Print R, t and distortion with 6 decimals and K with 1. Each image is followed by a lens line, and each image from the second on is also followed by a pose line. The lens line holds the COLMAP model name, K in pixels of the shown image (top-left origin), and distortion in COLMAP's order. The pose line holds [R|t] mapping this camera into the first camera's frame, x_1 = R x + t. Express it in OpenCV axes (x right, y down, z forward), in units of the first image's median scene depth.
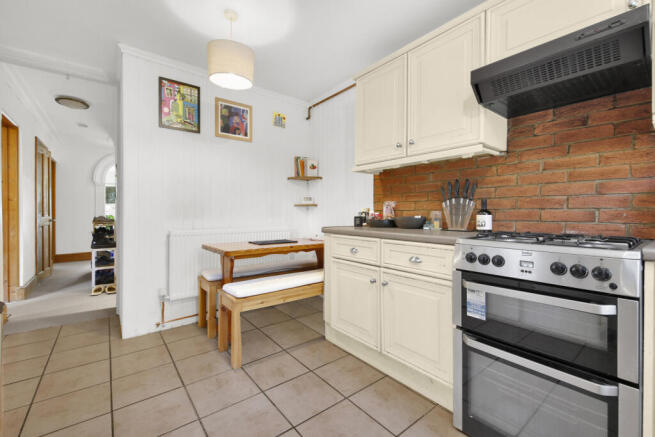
lens RADIAL K [[282.0, 0, 326.7], [0, 282.0, 215.1], [0, 0, 1]] dist [-0.001906, -0.000071]
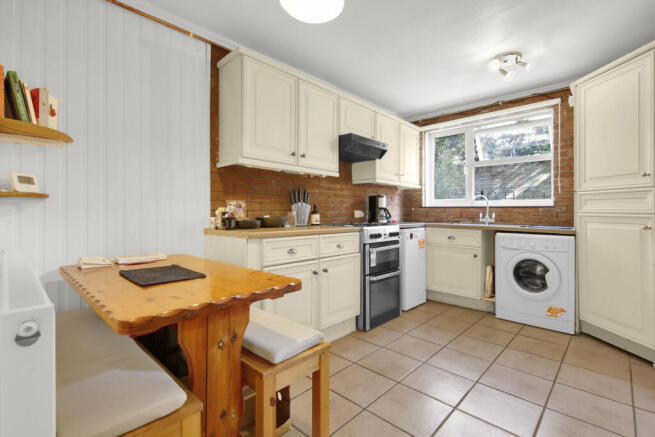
lens RADIAL K [[303.2, 0, 326.5], [0, 303.2, 214.5], [0, 0, 1]] dist [0.002634, 0.000113]
pose [[-0.145481, -0.004777, 0.989350, -1.054942], [0.007864, 0.999951, 0.005985, -0.009216], [-0.989330, 0.008651, -0.145436, 1.129764]]
